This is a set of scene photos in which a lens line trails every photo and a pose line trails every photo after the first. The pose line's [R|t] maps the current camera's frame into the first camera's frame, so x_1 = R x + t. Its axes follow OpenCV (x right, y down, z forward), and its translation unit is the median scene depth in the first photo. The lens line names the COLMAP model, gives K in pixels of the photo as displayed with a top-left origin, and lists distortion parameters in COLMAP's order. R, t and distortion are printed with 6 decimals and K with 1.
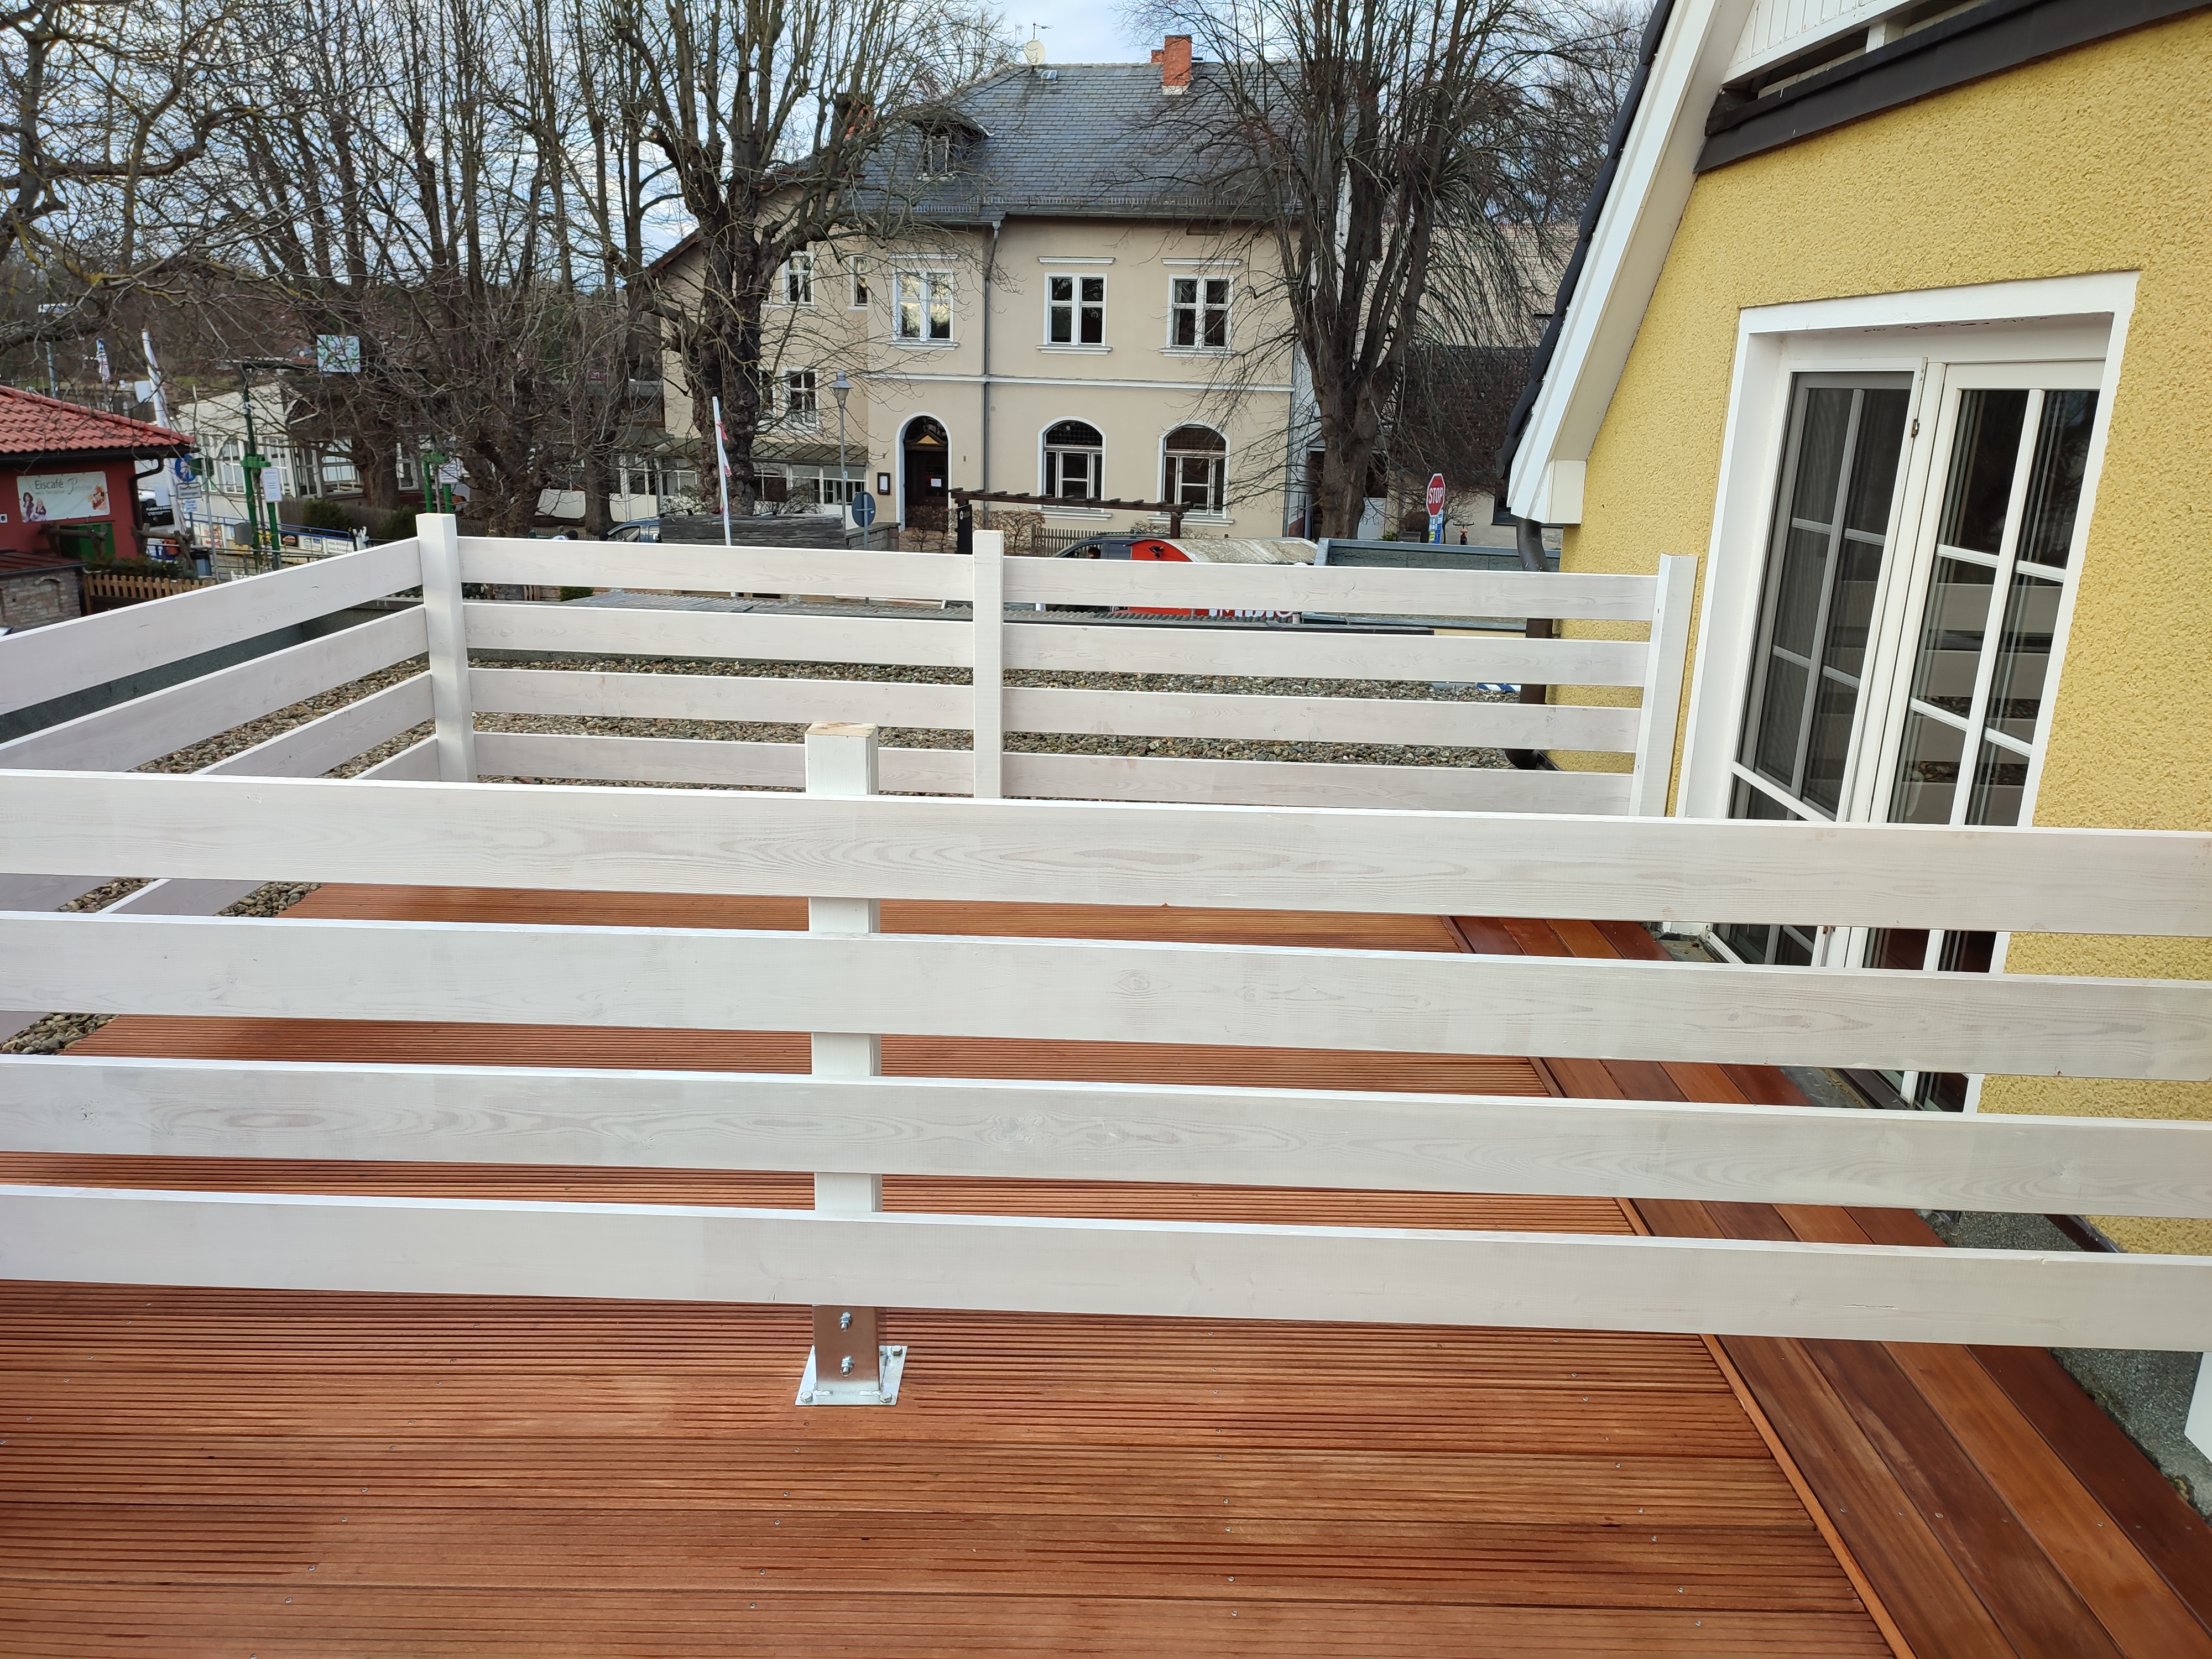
lens RADIAL K [[1606.9, 0, 1106.0], [0, 1606.9, 829.5], [0, 0, 1]] dist [0.054228, -0.051350]
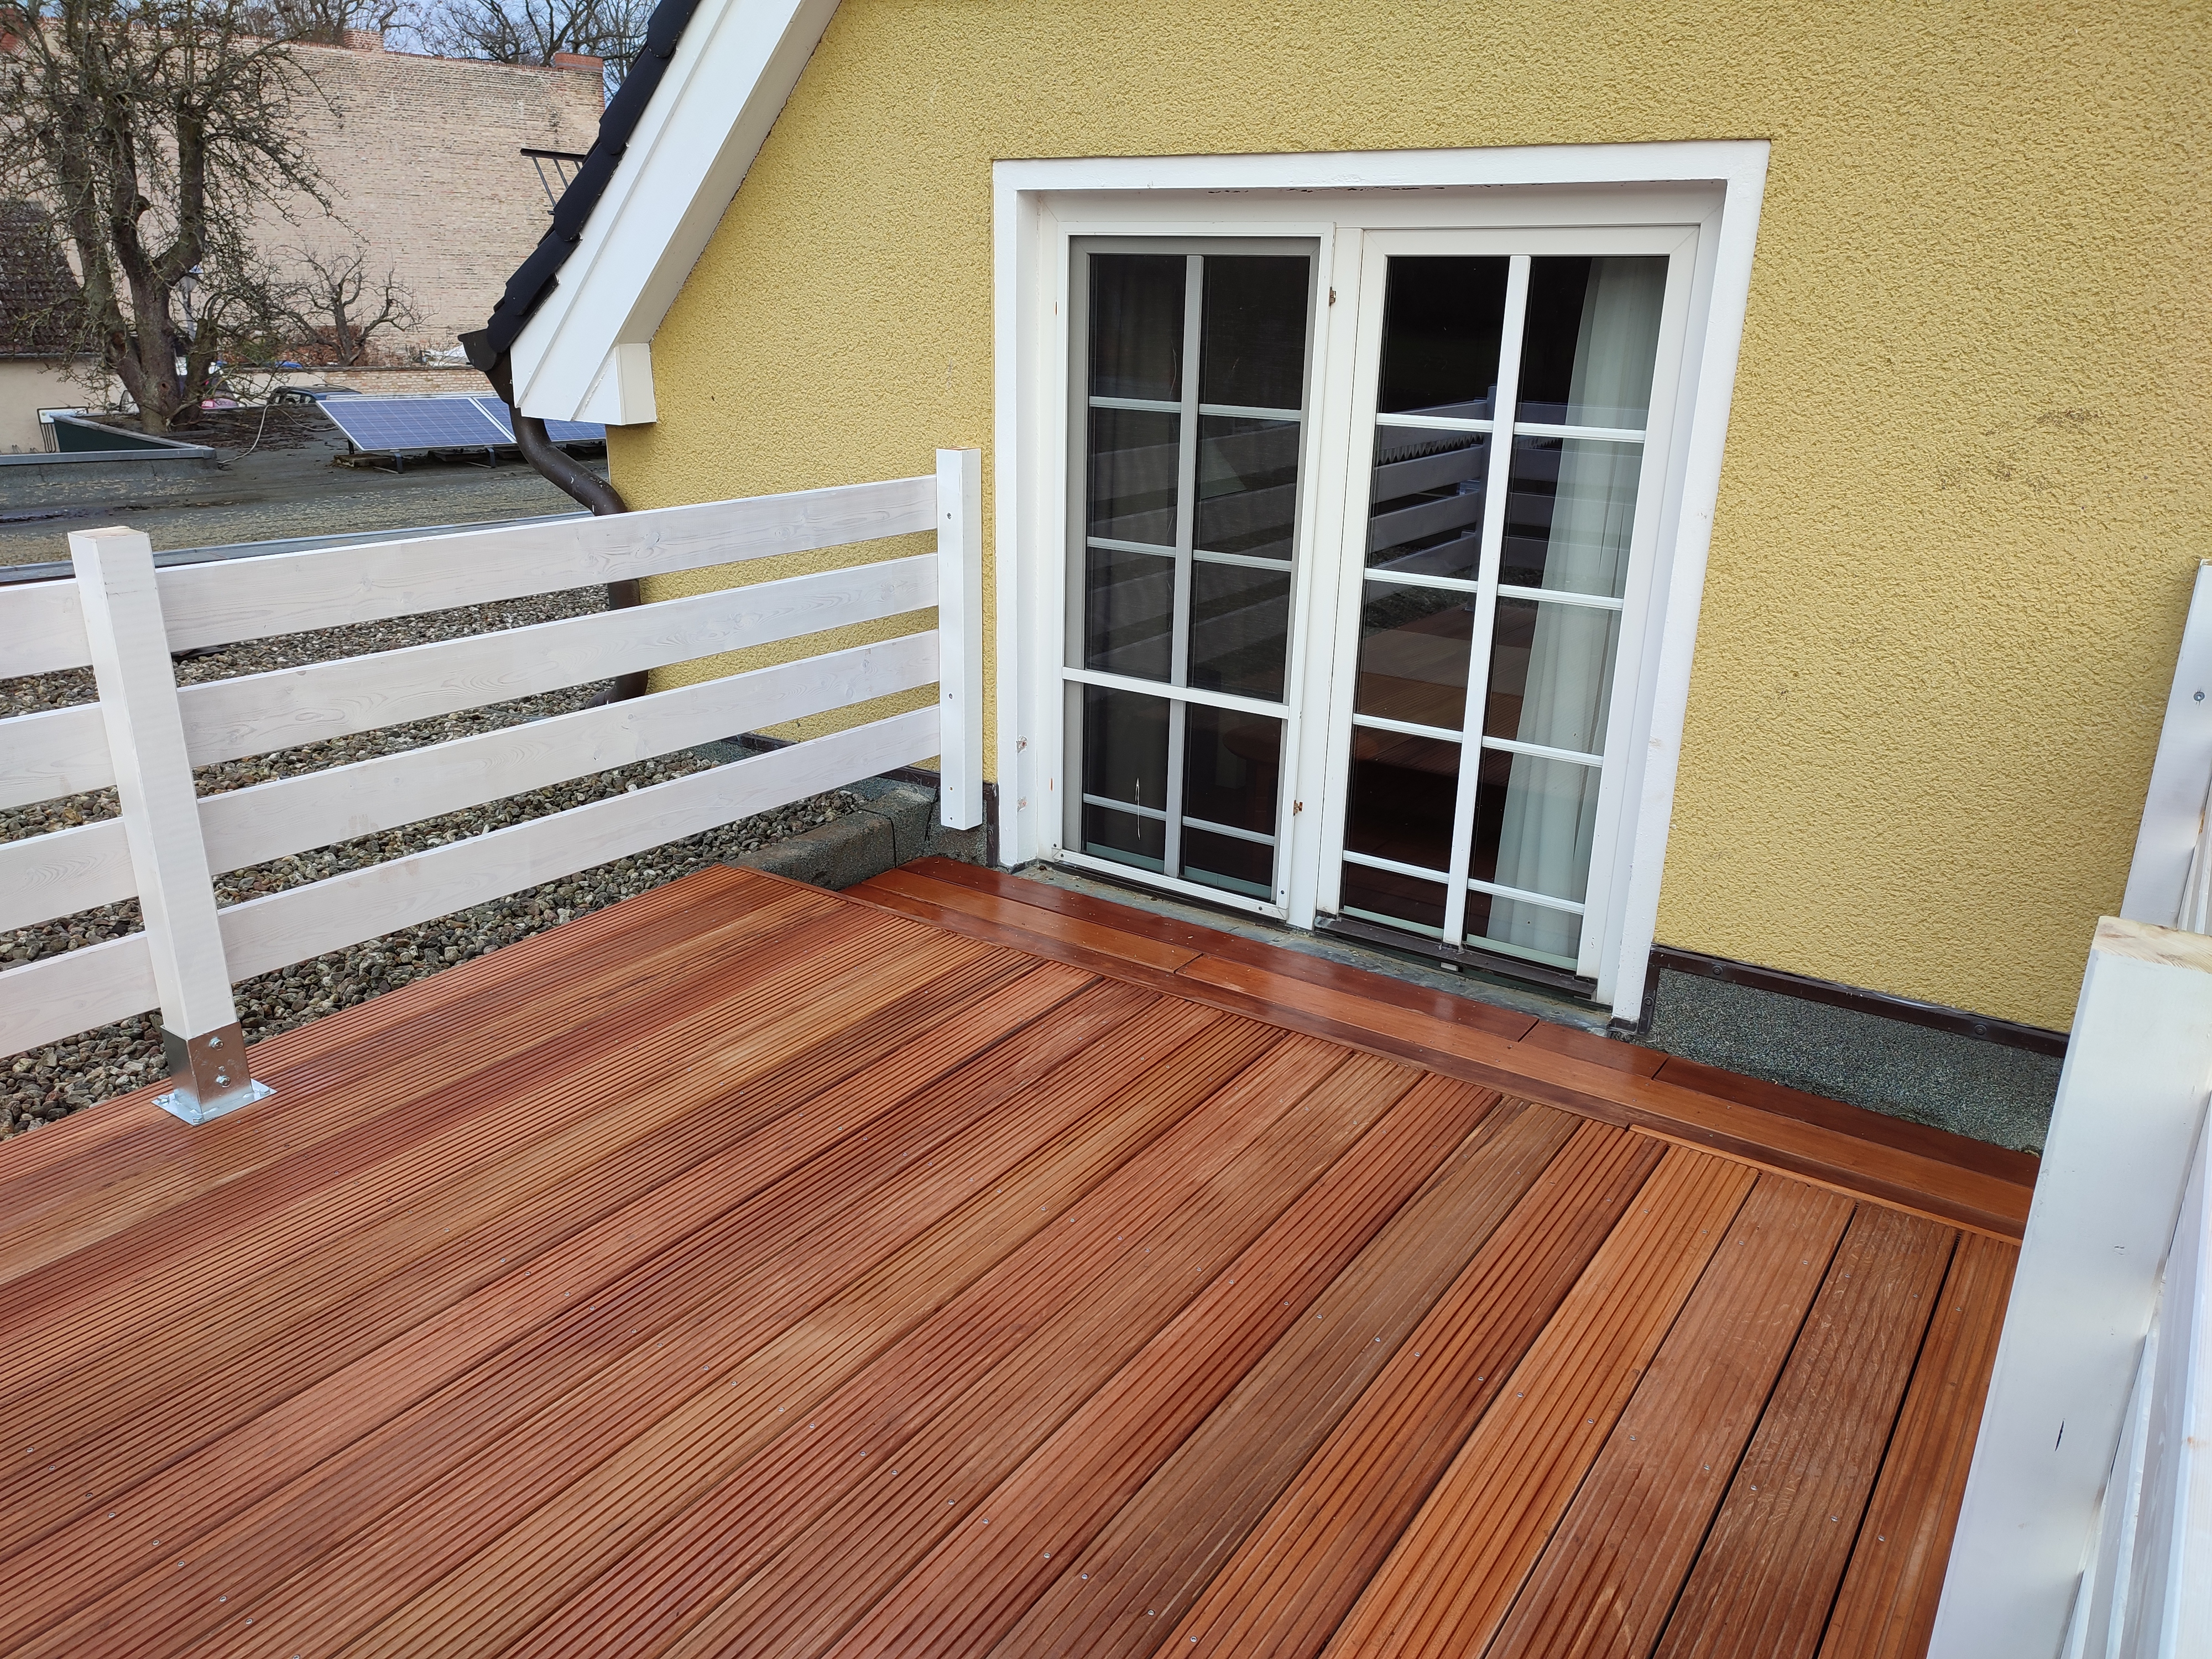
lens RADIAL K [[1606.9, 0, 1106.0], [0, 1606.9, 829.5], [0, 0, 1]] dist [0.054228, -0.051350]
pose [[0.558395, -0.285585, 0.778868, -0.341234], [0.221731, 0.956098, 0.191603, -0.123619], [-0.799393, 0.065709, 0.597204, 0.433657]]
